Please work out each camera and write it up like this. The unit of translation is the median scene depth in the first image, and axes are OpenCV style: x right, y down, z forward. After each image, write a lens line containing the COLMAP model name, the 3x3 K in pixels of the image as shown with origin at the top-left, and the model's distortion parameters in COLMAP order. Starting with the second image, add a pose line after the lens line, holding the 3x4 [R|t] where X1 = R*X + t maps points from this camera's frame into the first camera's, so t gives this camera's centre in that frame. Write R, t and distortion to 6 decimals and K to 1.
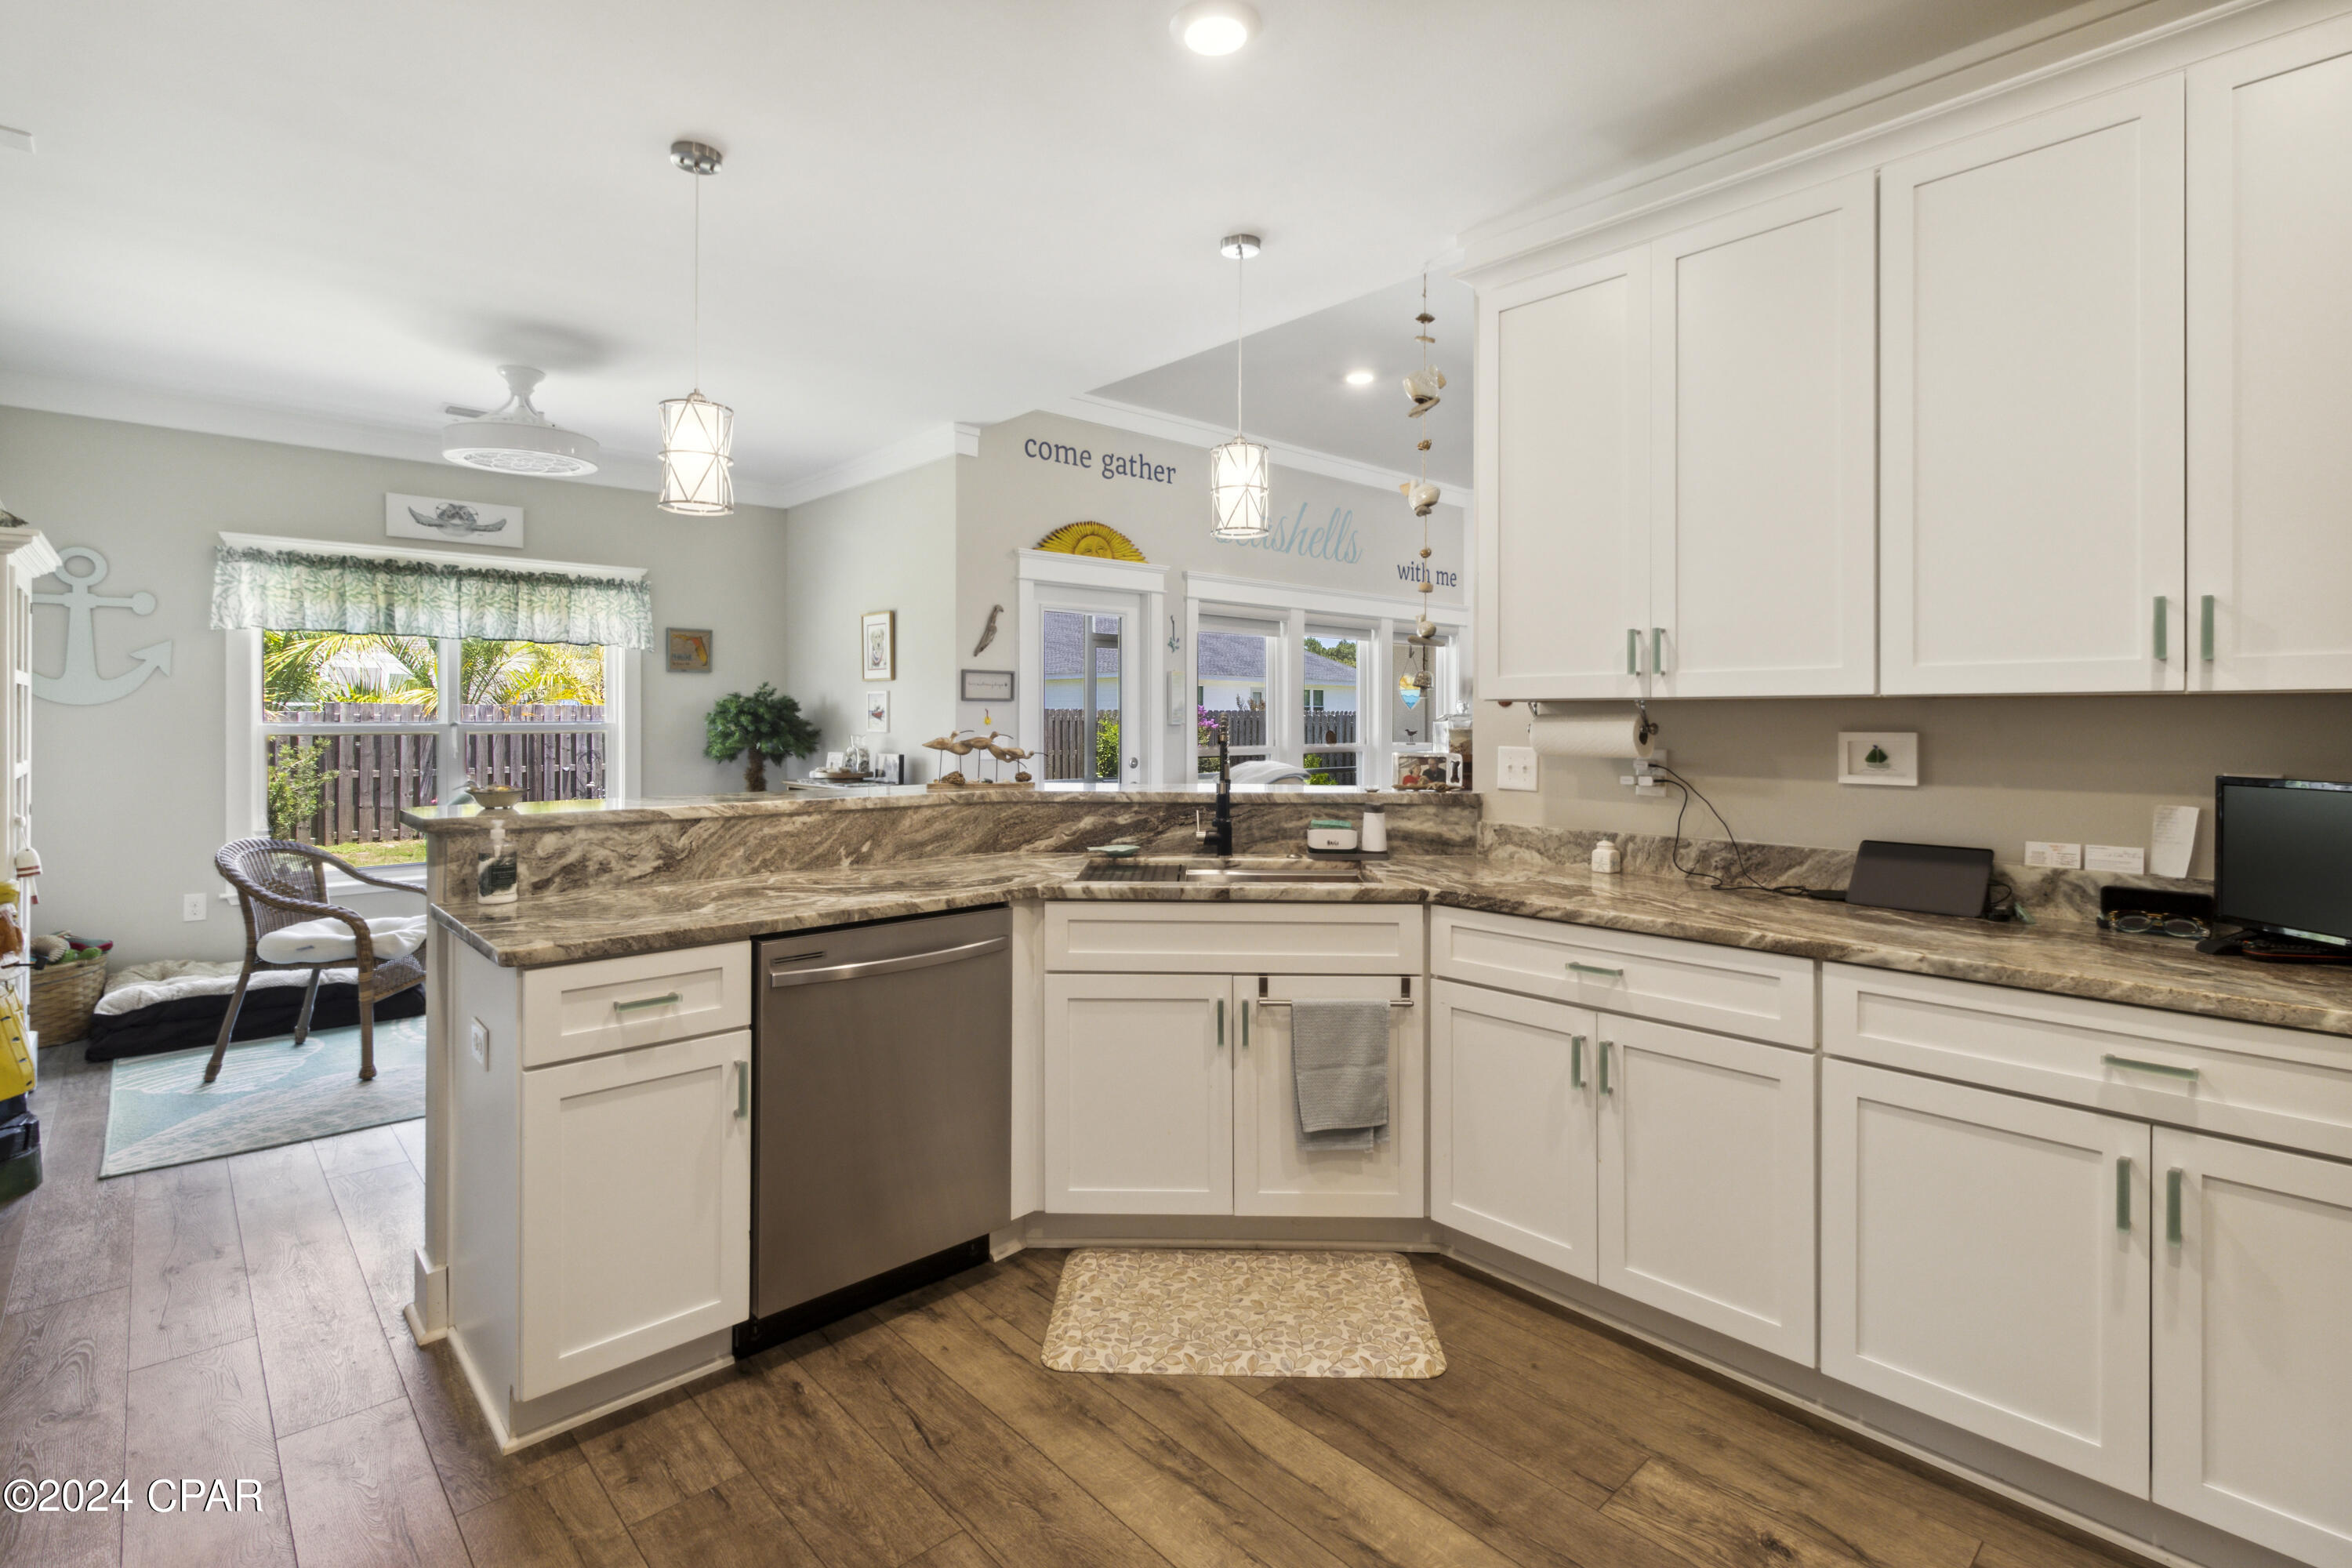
lens RADIAL K [[1115.4, 0, 1175.1], [0, 1115.4, 714.9], [0, 0, 1]] dist [0.008253, -0.000336]
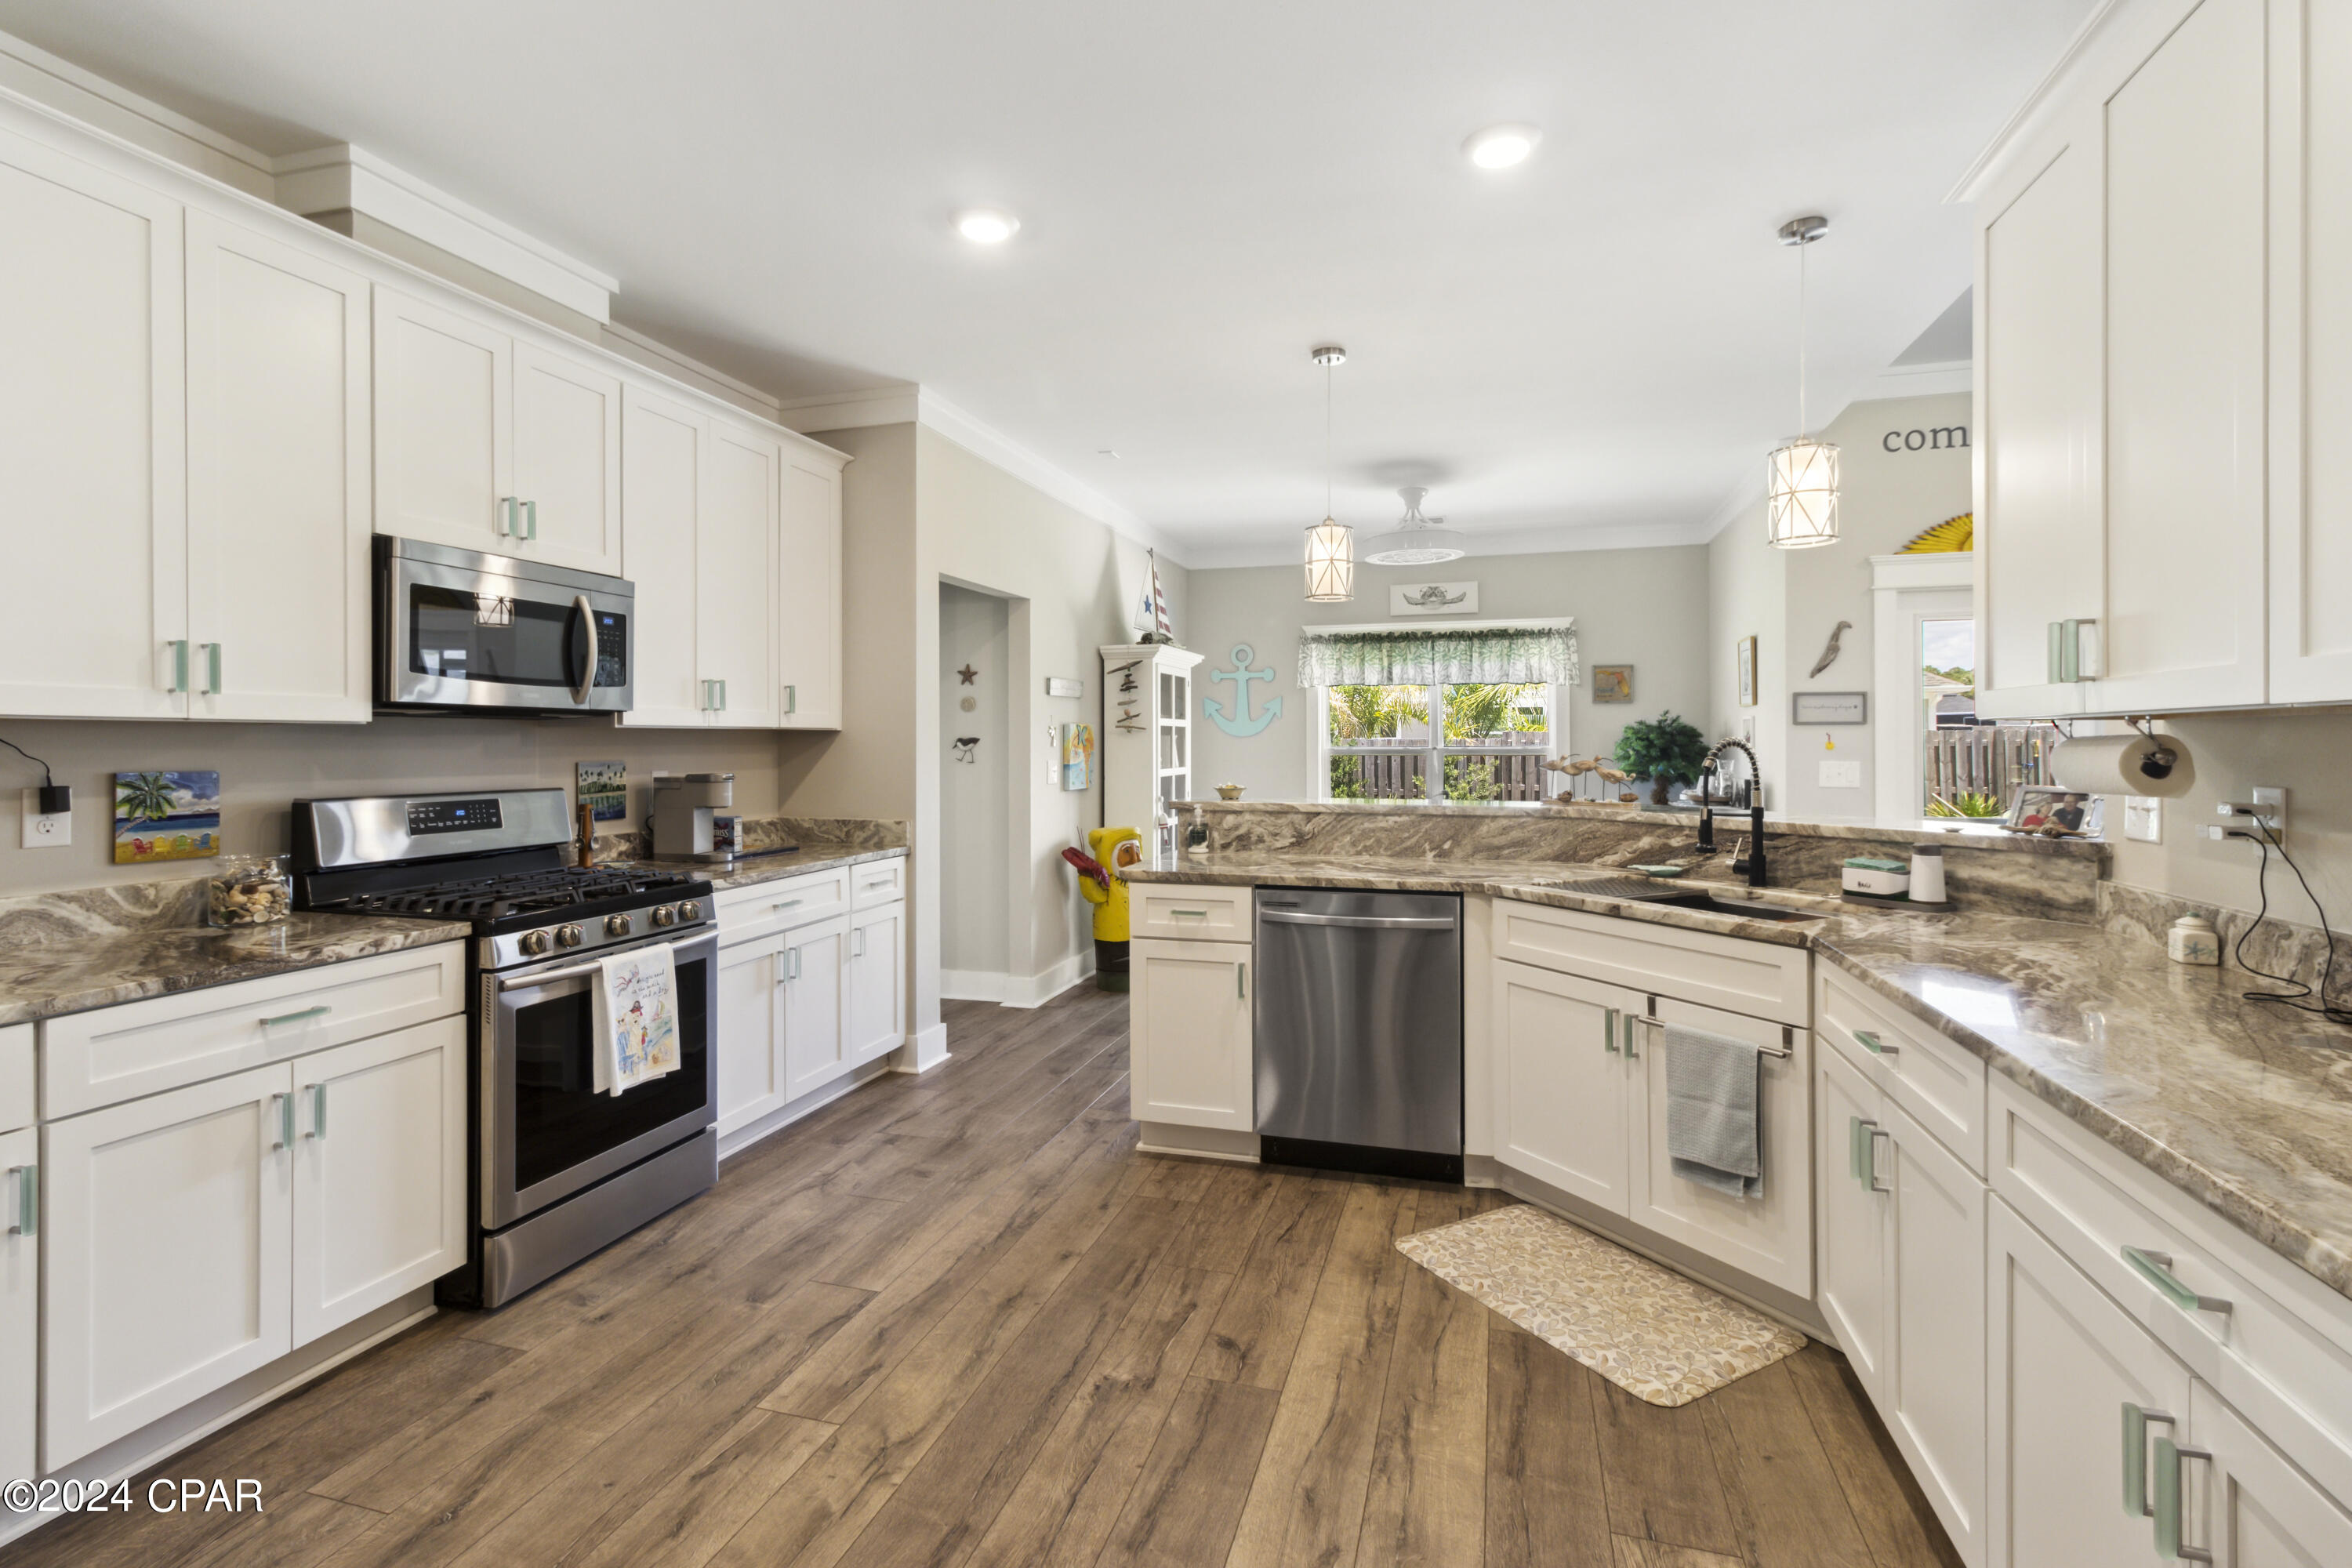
lens RADIAL K [[1087.2, 0, 1167.4], [0, 1087.2, 734.9], [0, 0, 1]] dist [0.002481, 0.000238]
pose [[0.505669, -0.008524, -0.862686, 0.668856], [0.004282, 0.999964, -0.007371, 0.001144], [0.862717, 0.000033, 0.505687, 0.107338]]
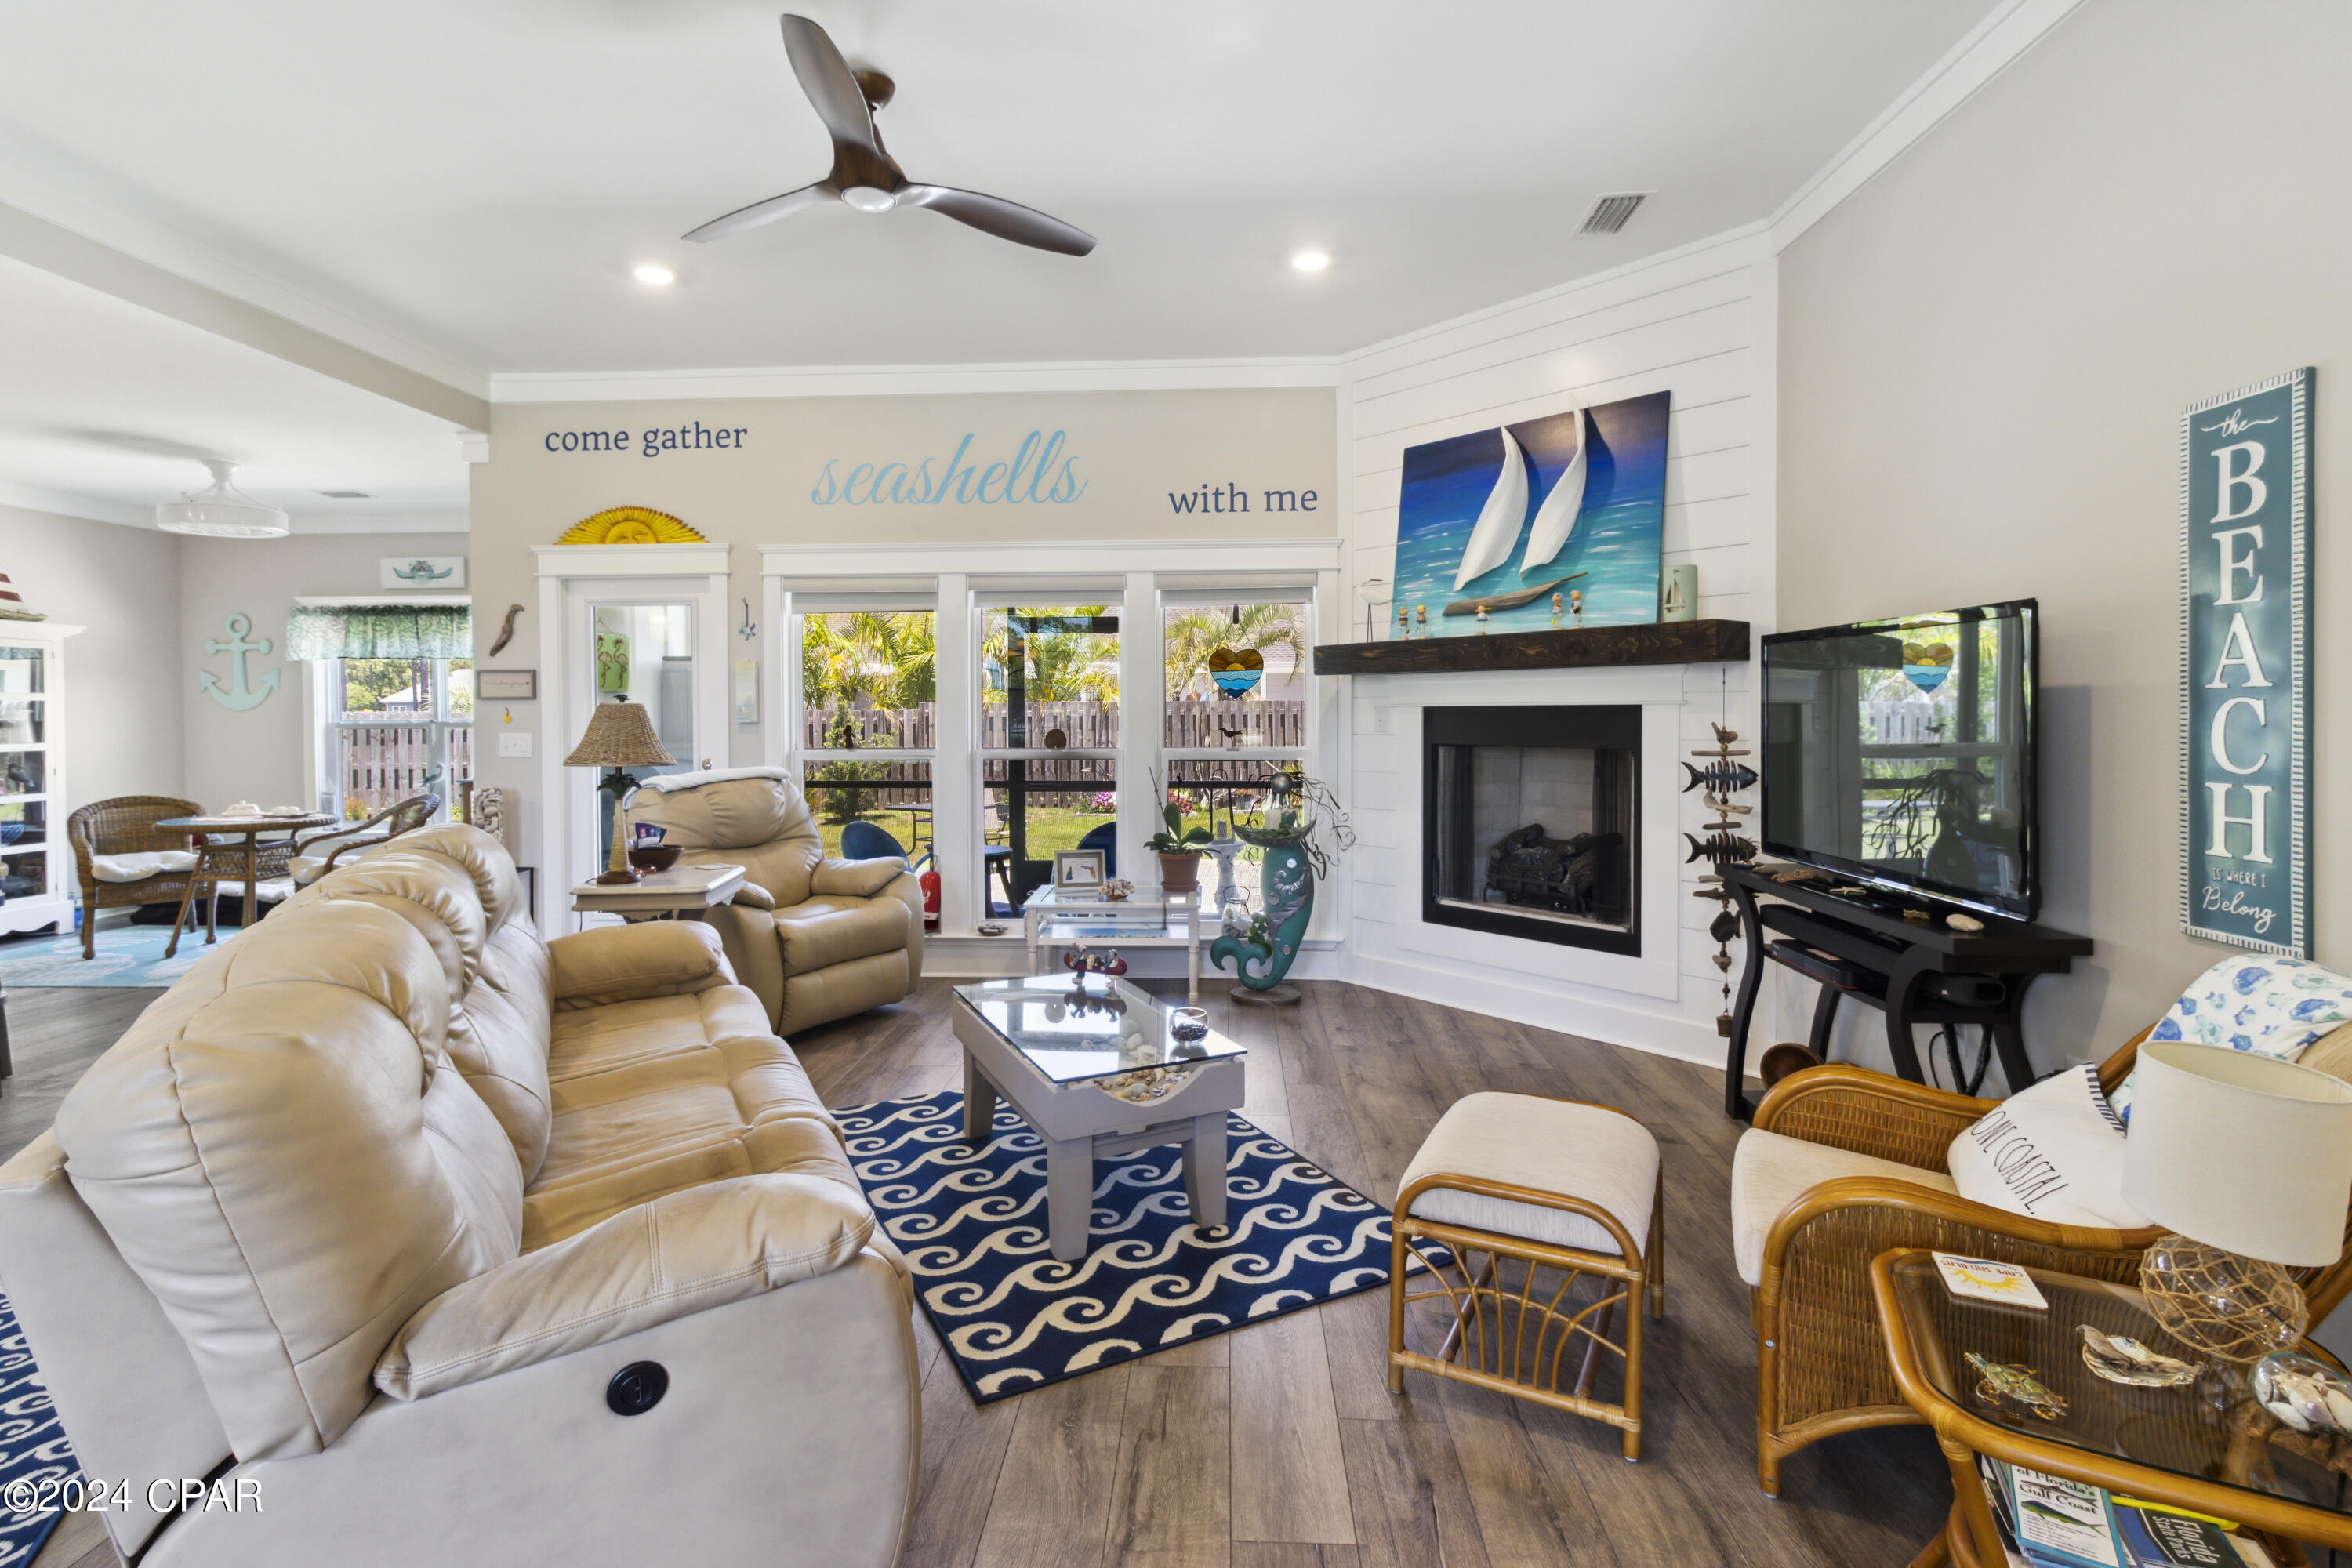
lens RADIAL K [[1087.2, 0, 1167.4], [0, 1087.2, 734.9], [0, 0, 1]] dist [0.002481, 0.000238]
pose [[0.698441, 0.010688, -0.715587, 1.906470], [0.007782, 0.999716, 0.022527, 0.003967], [0.715625, -0.021303, 0.698160, 1.444378]]
